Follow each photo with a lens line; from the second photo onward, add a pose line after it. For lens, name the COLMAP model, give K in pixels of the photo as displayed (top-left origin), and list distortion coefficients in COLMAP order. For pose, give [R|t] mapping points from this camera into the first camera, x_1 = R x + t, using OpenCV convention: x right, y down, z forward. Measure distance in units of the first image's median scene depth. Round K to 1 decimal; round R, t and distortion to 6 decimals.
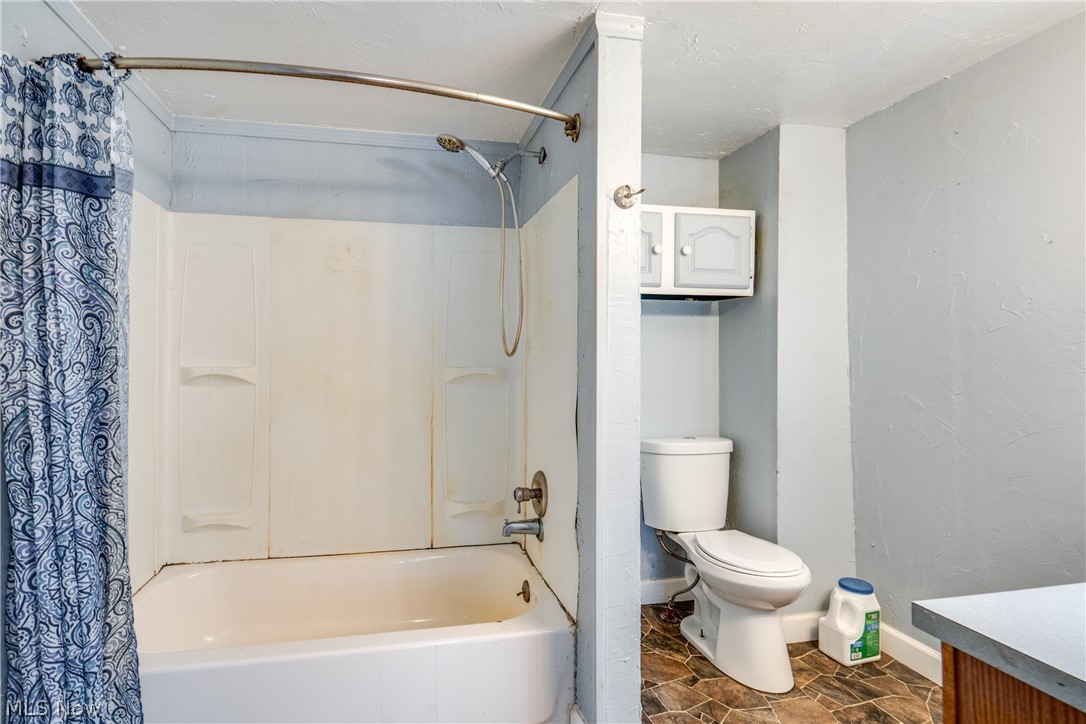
lens RADIAL K [[510.6, 0, 543.1], [0, 510.6, 366.8], [0, 0, 1]] dist [-0.002155, 0.000439]
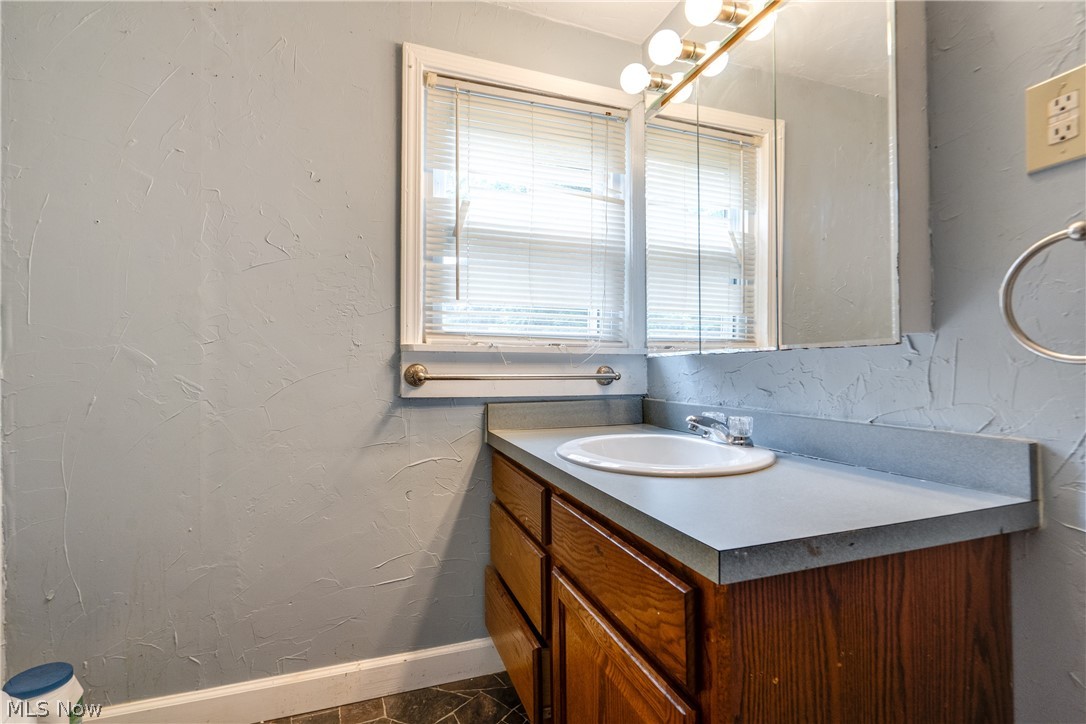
lens RADIAL K [[491.7, 0, 543.0], [0, 491.7, 362.0], [0, 0, 1]] dist [-0.006367, 0.000668]
pose [[-0.042809, 0.000043, 0.999083, 0.041457], [0.010064, 0.999949, 0.000389, 0.097331], [-0.999033, 0.010071, -0.042807, 0.578421]]
